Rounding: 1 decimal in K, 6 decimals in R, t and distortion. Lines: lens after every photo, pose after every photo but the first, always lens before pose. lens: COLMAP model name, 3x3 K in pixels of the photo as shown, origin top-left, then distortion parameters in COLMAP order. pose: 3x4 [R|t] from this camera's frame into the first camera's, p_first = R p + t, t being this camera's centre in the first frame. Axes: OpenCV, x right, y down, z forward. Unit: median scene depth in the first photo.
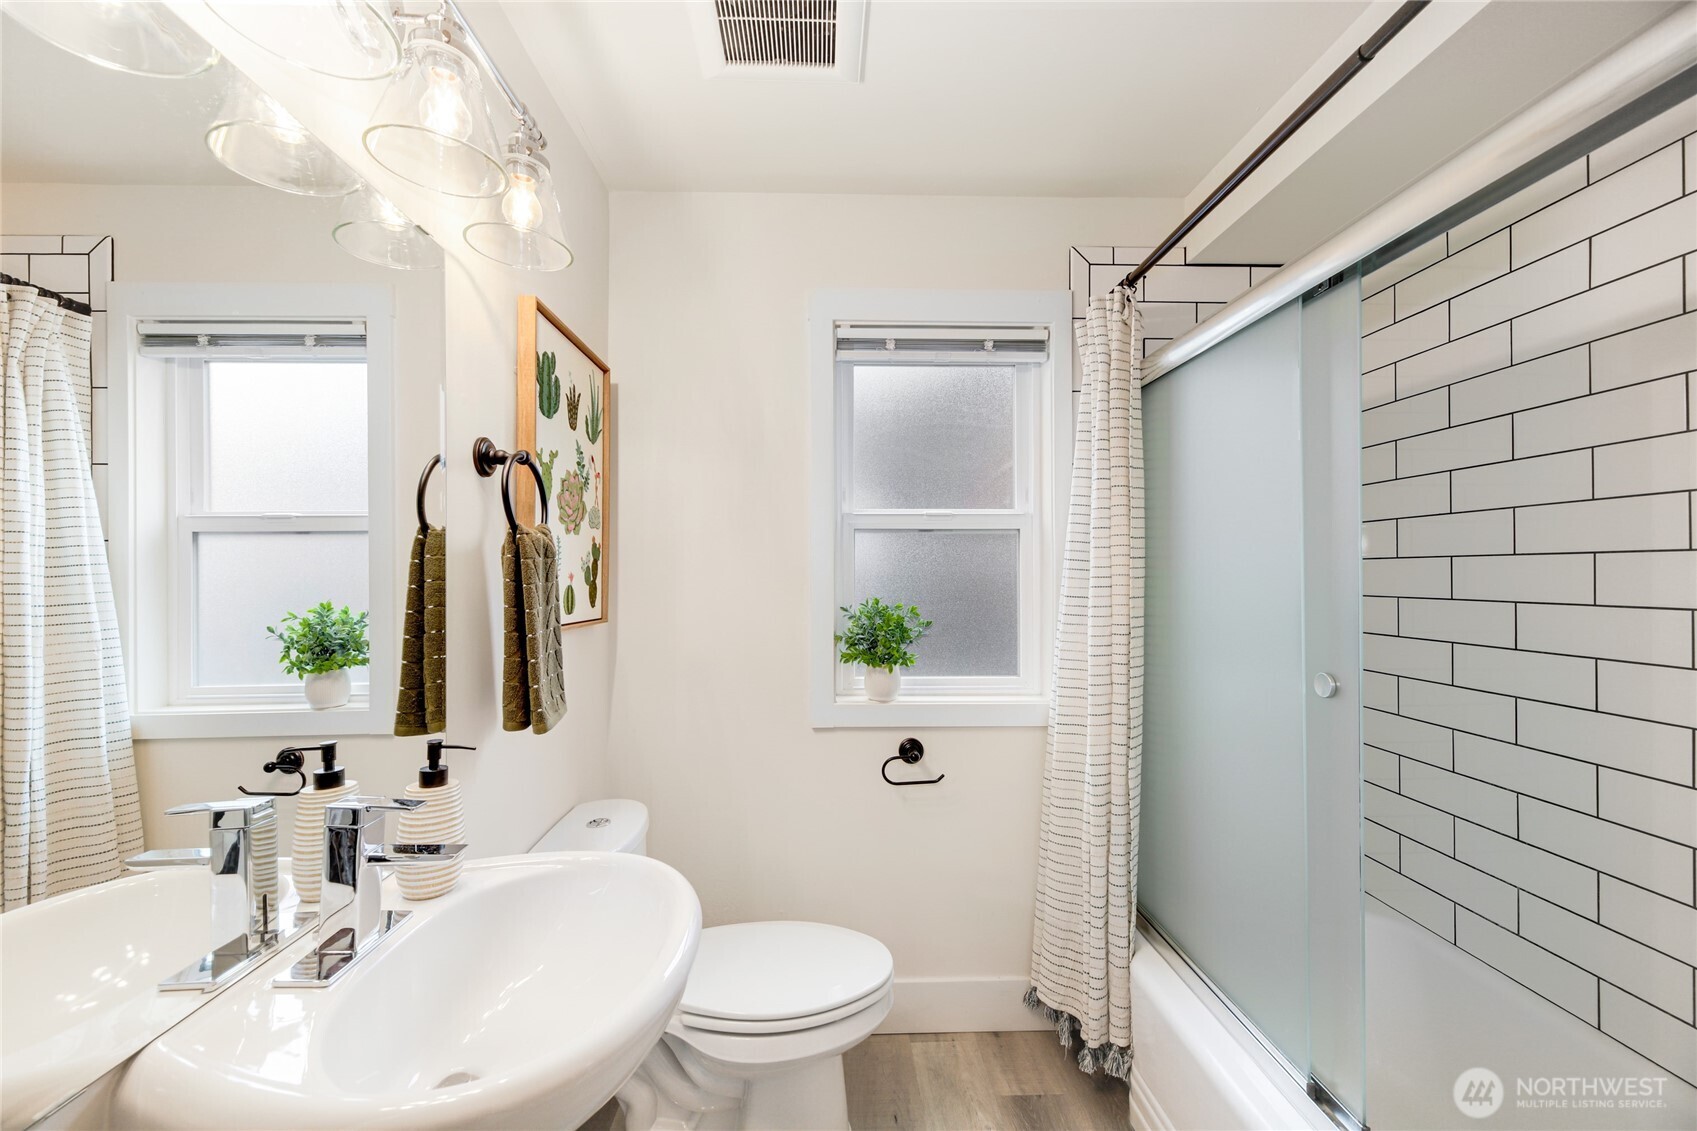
lens RADIAL K [[693.7, 0, 843.0], [0, 693.7, 569.5], [0, 0, 1]] dist [-0.001651, 0.001700]
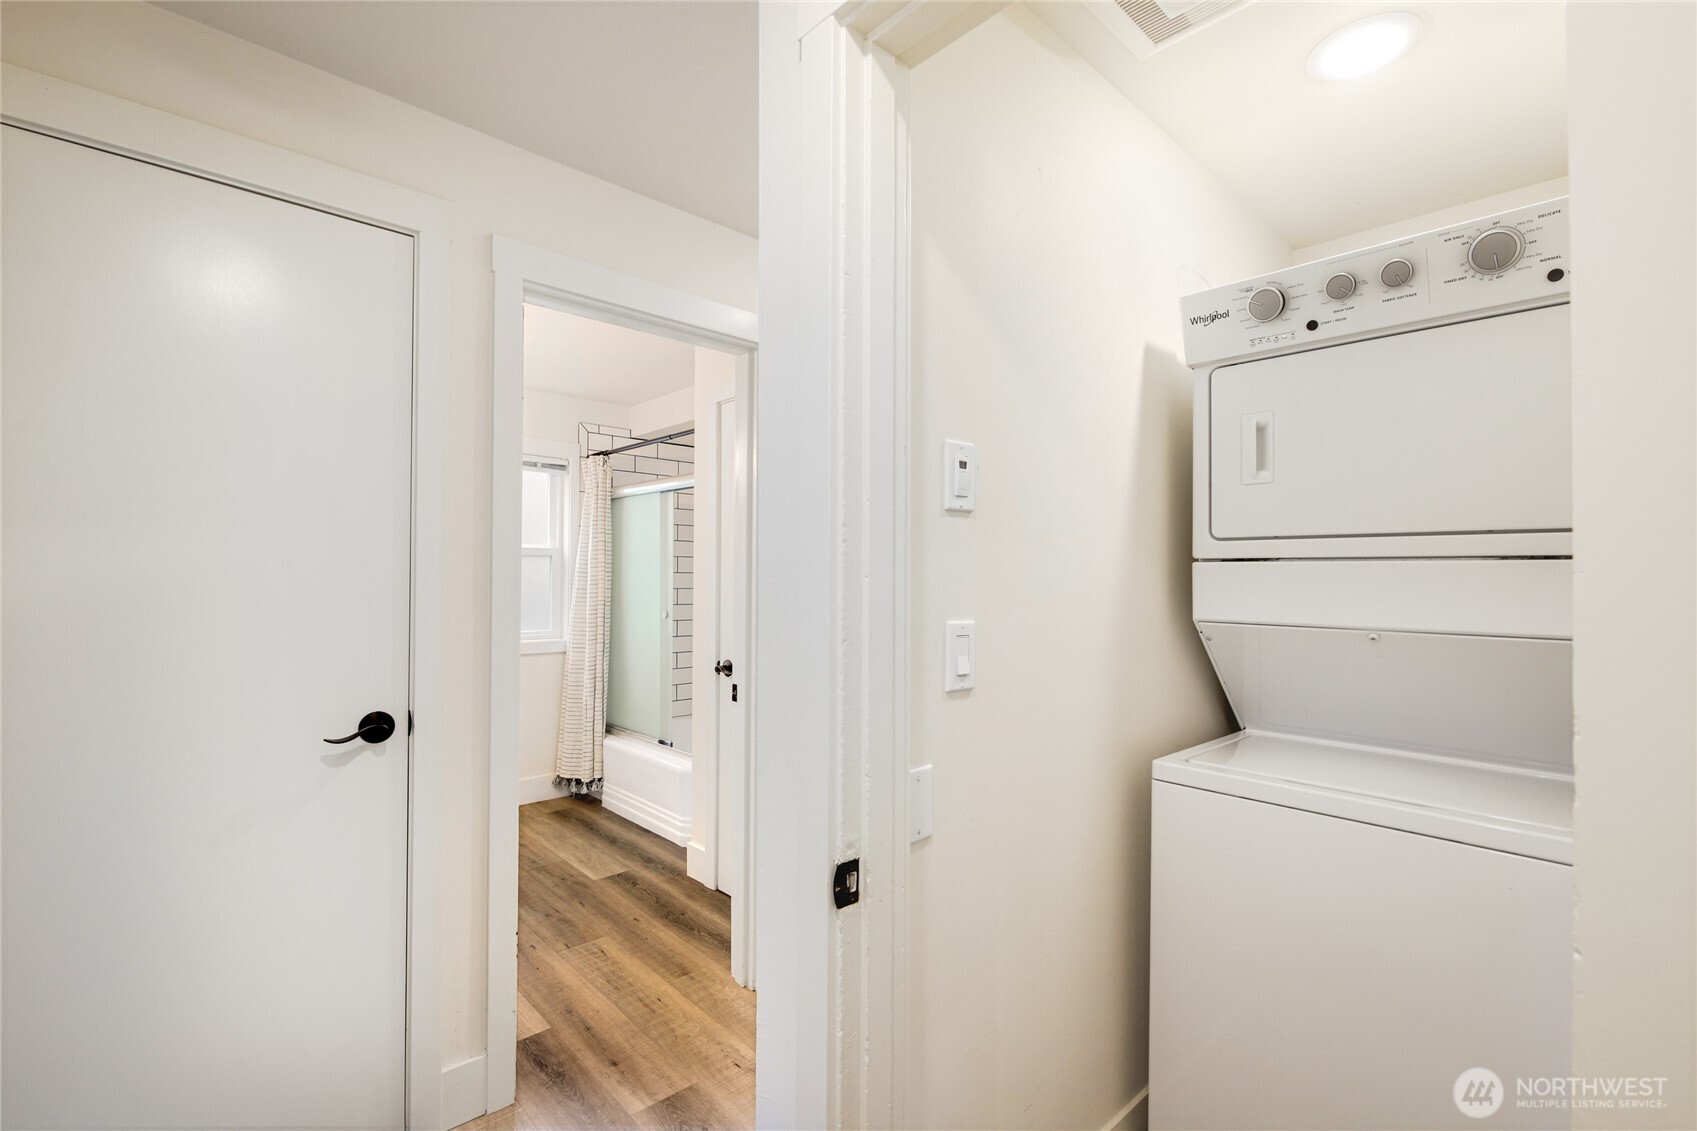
lens RADIAL K [[762.8, 0, 846.0], [0, 762.8, 568.6], [0, 0, 1]] dist [0.004152, 0.000088]
pose [[0.762140, 0.015476, 0.647227, -0.608842], [-0.009974, 0.999876, -0.012163, -0.005319], [-0.647336, 0.002814, 0.762200, -1.430192]]
